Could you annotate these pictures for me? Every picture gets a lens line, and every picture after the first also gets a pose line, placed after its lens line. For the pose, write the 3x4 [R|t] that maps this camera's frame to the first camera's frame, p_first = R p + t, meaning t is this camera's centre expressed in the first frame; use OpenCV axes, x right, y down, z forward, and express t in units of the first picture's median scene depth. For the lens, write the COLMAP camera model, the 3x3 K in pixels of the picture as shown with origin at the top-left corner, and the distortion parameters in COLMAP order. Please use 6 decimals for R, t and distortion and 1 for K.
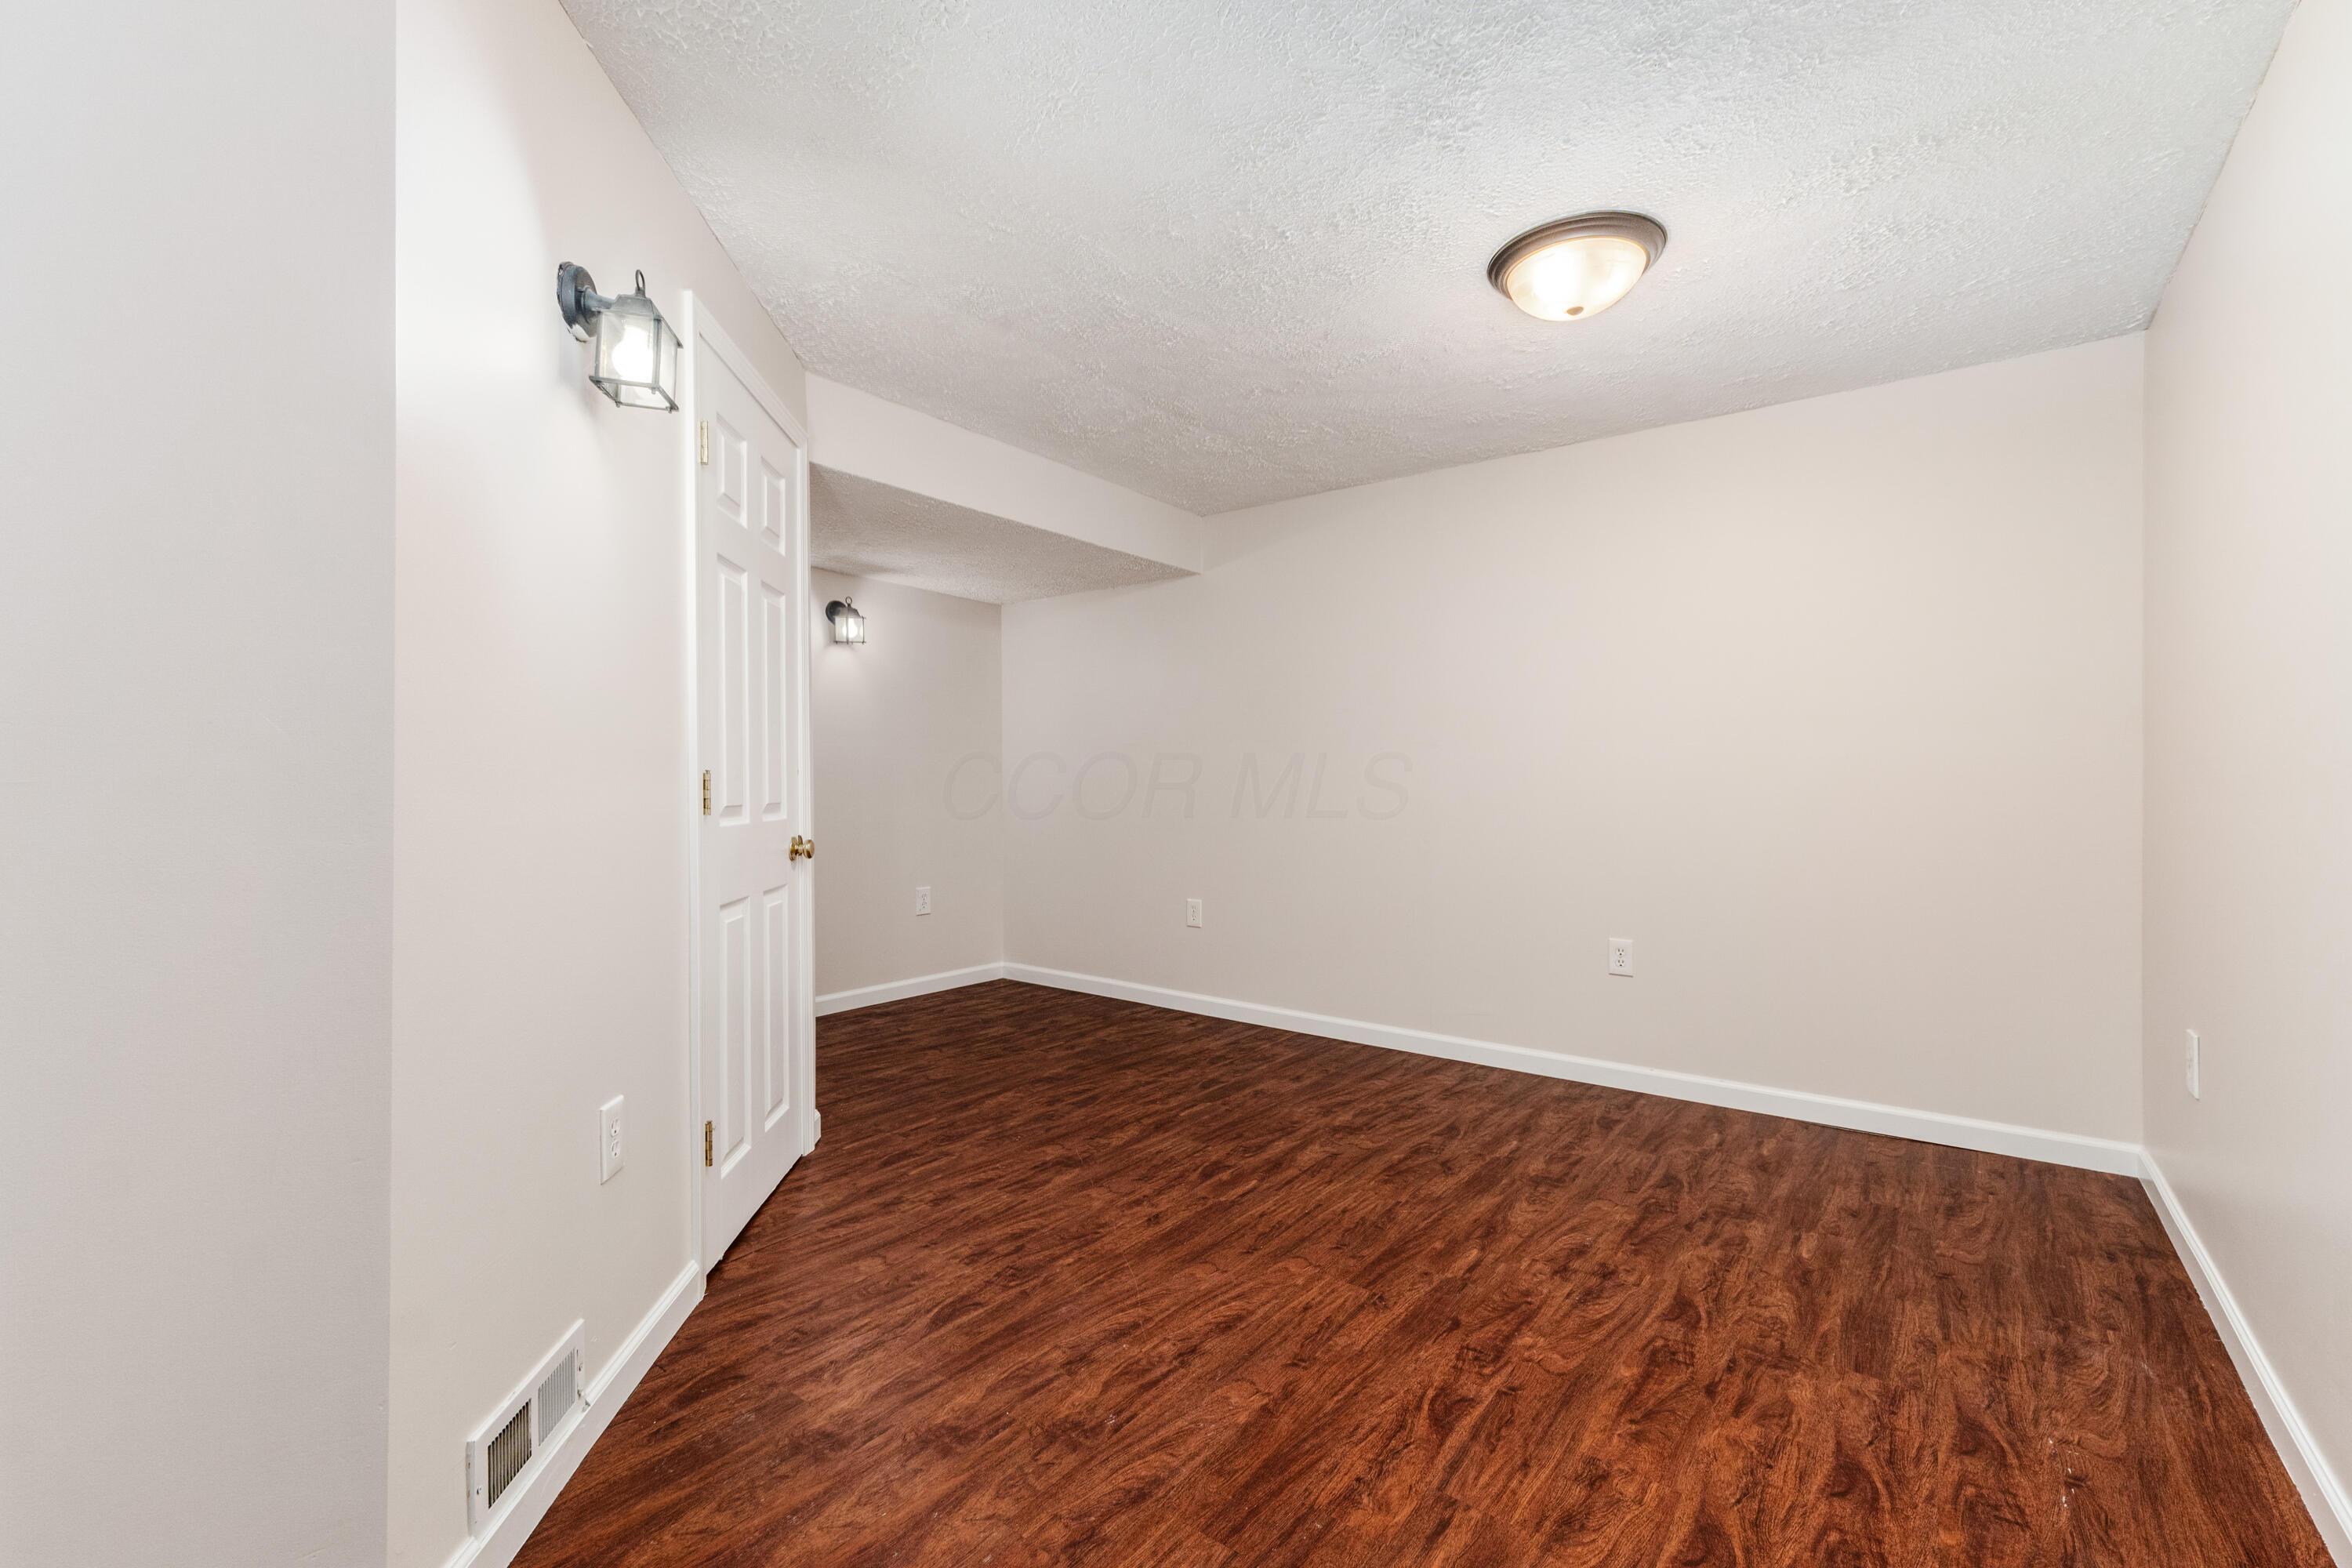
lens RADIAL K [[1056.1, 0, 1175.0], [0, 1056.1, 745.6], [0, 0, 1]] dist [0.006791, -0.000315]
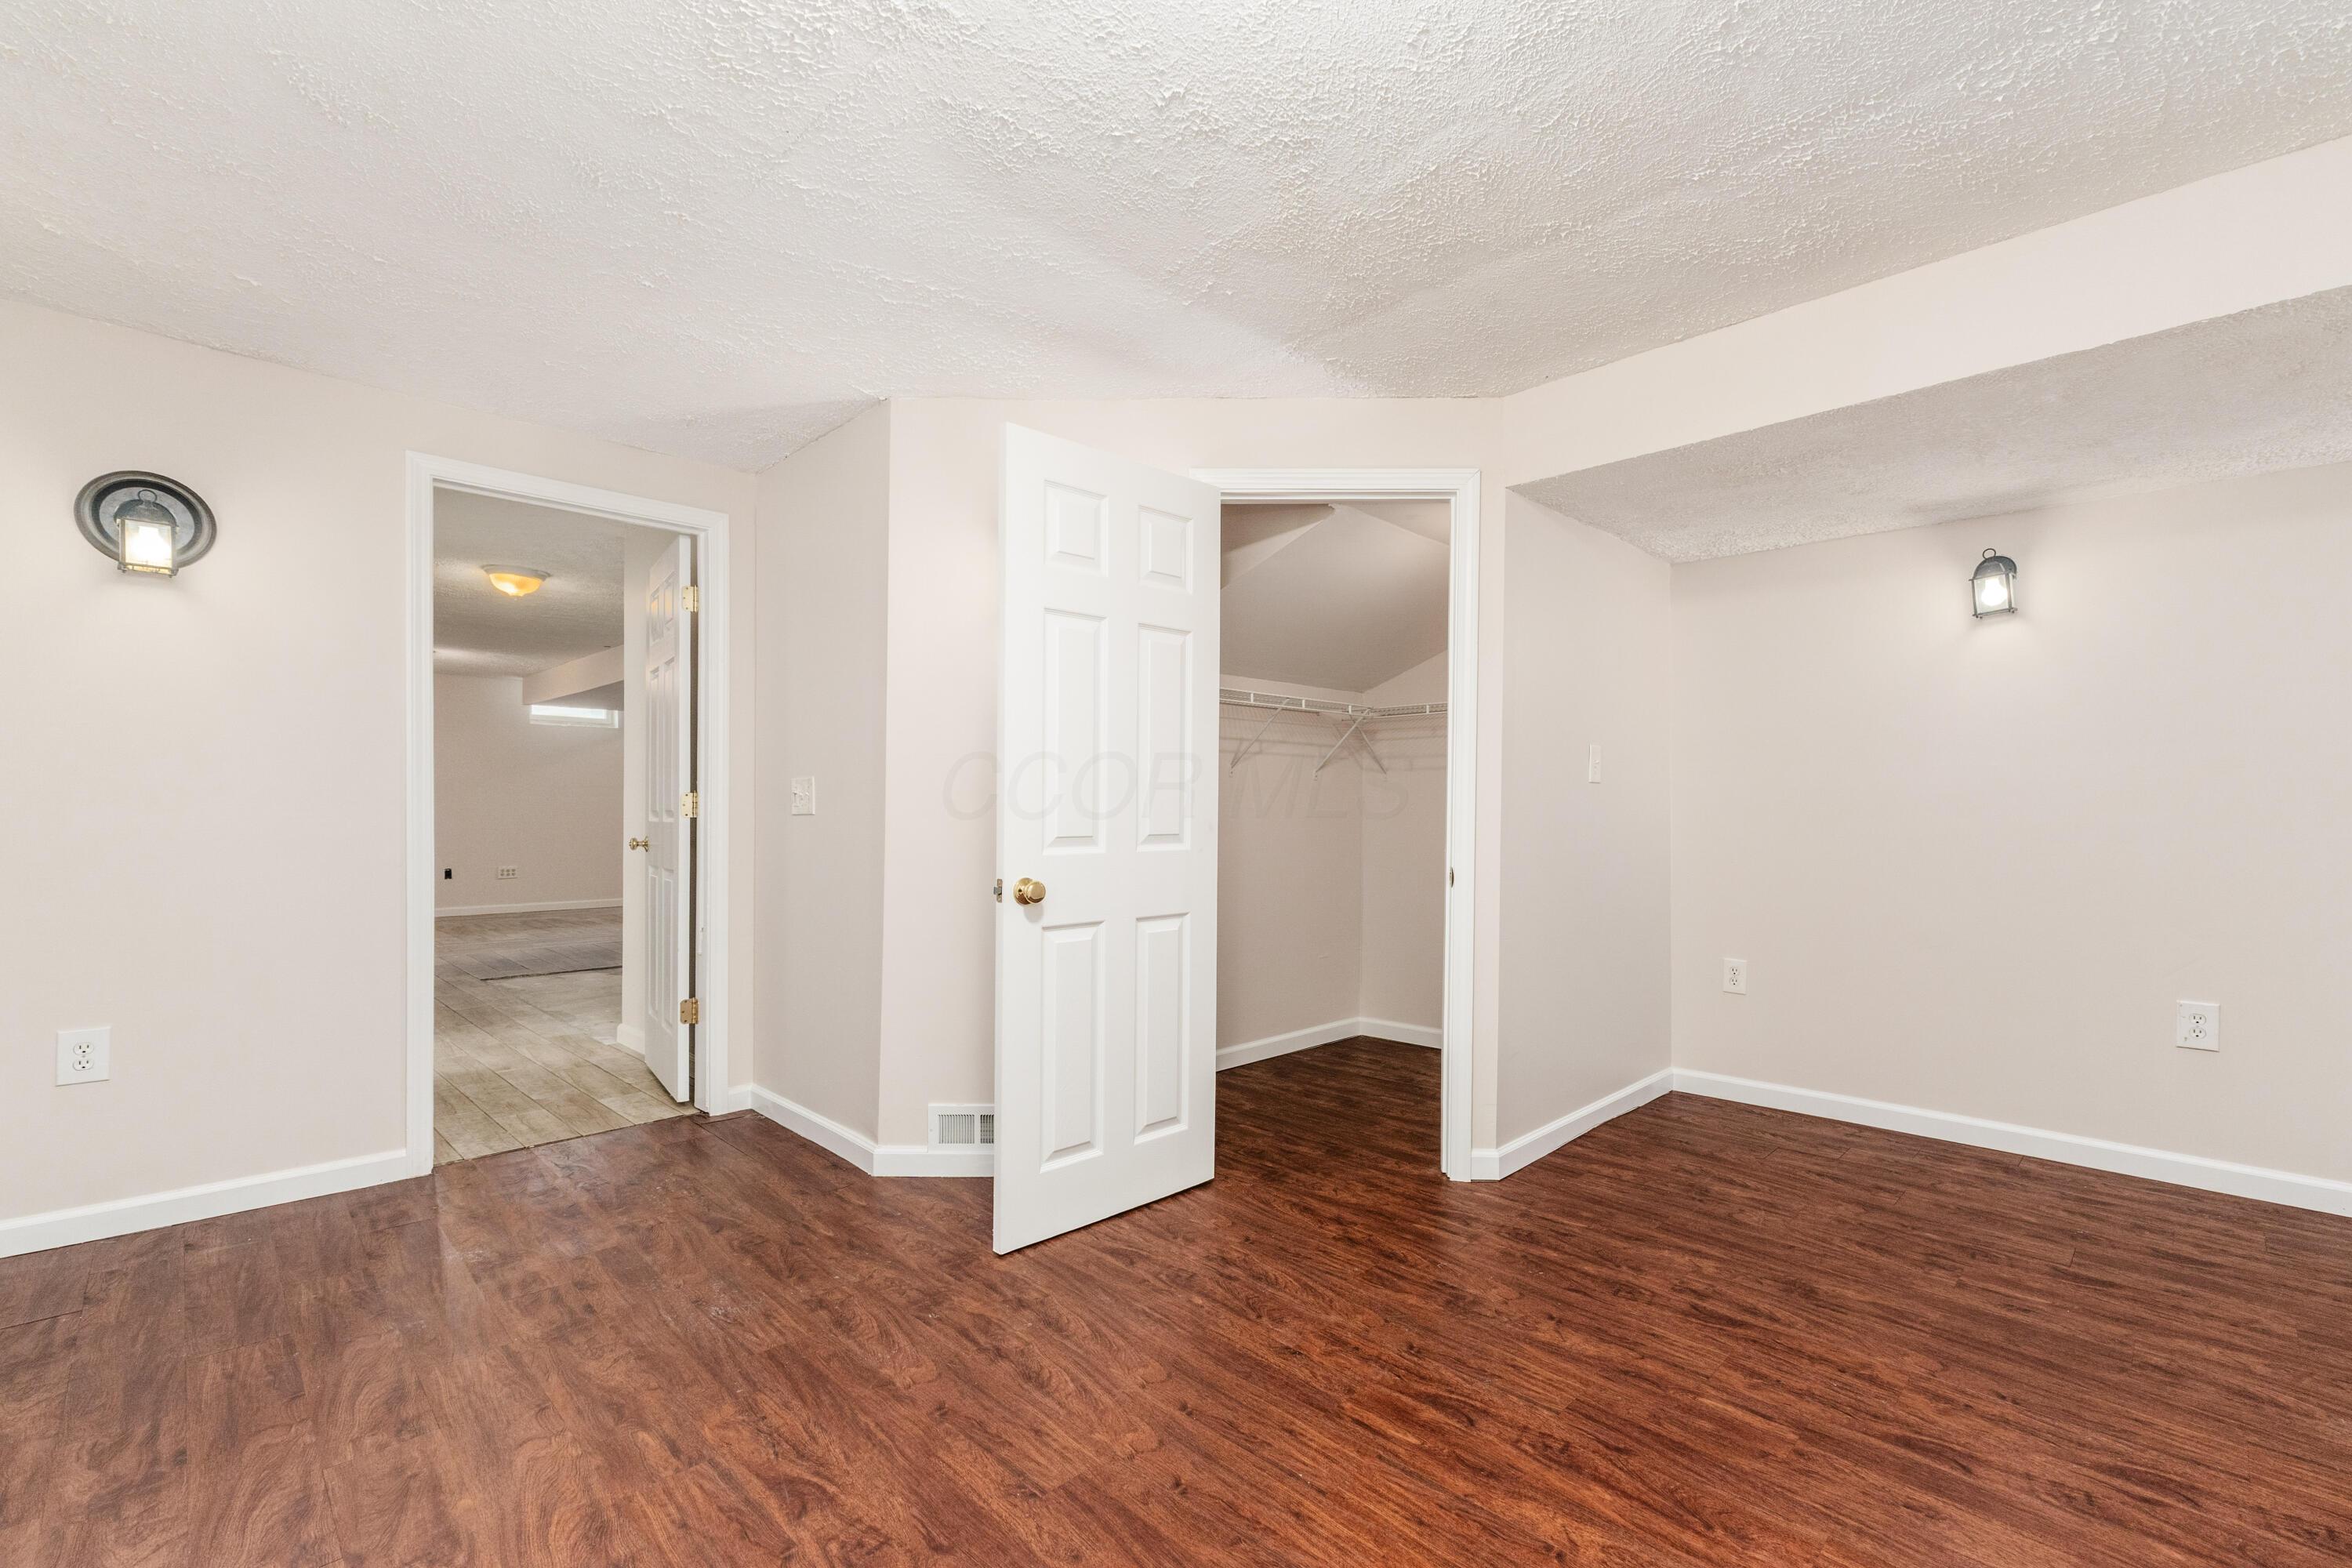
lens RADIAL K [[991.9, 0, 1210.5], [0, 991.9, 784.5], [0, 0, 1]] dist [0.004985, -0.000470]
pose [[-0.140406, -0.030371, -0.989628, 0.834159], [0.030644, 0.998917, -0.035004, 0.029594], [0.989620, -0.035241, -0.139324, 1.142940]]
